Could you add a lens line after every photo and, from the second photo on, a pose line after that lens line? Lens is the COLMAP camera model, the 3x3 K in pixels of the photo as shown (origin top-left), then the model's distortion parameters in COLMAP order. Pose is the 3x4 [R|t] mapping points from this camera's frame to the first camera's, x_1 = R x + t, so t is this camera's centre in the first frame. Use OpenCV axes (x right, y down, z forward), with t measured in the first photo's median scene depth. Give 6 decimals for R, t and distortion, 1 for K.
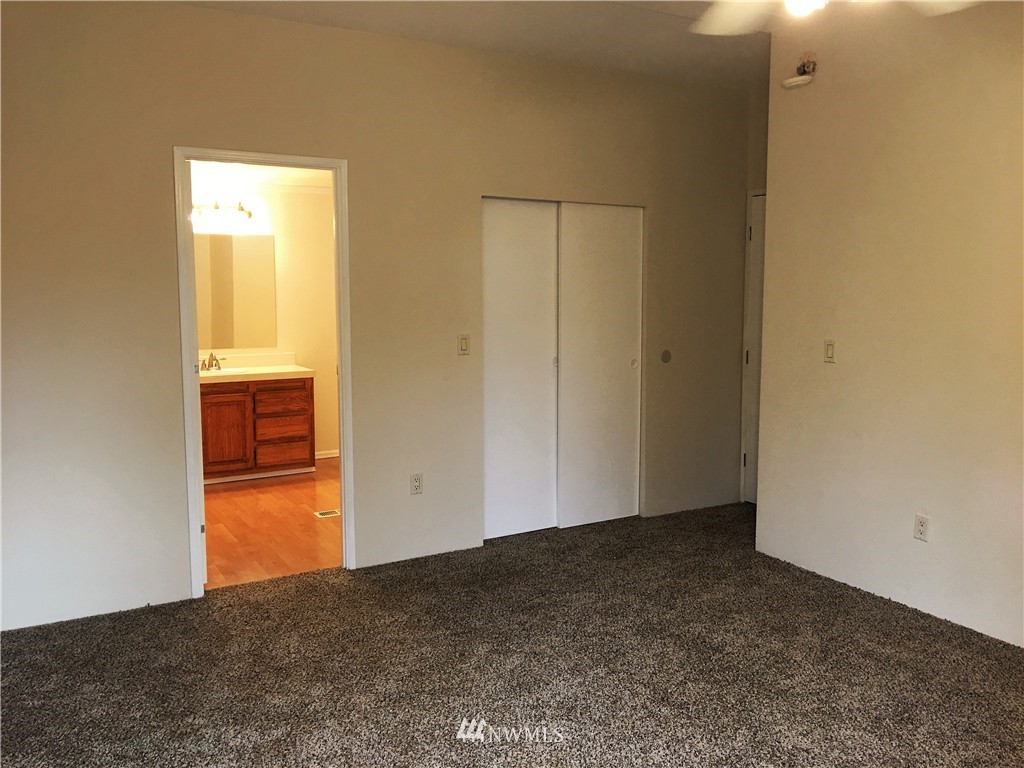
lens RADIAL K [[858.8, 0, 513.9], [0, 858.8, 380.5], [0, 0, 1]] dist [0.080043, -0.127960]
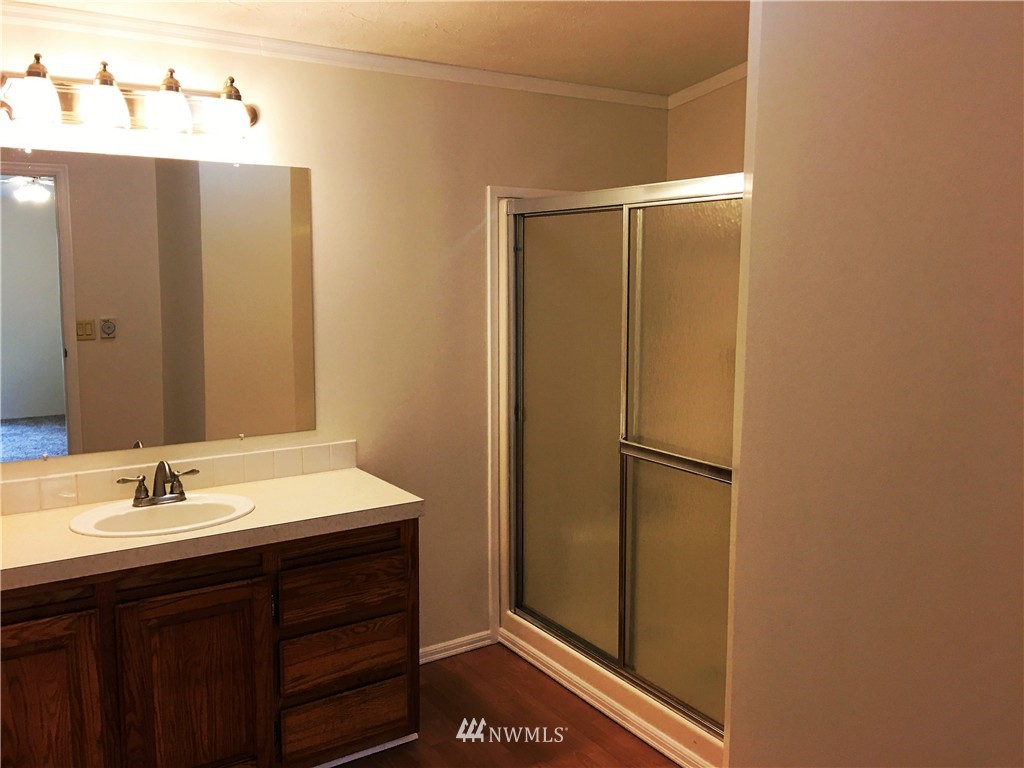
lens RADIAL K [[858.8, 0, 510.0], [0, 858.8, 385.7], [0, 0, 1]] dist [0.080043, -0.127960]
pose [[0.998673, 0.002078, 0.051453, -0.216281], [-0.003607, 0.999554, 0.029644, -0.079276], [-0.051369, -0.029790, 0.998235, 0.613572]]
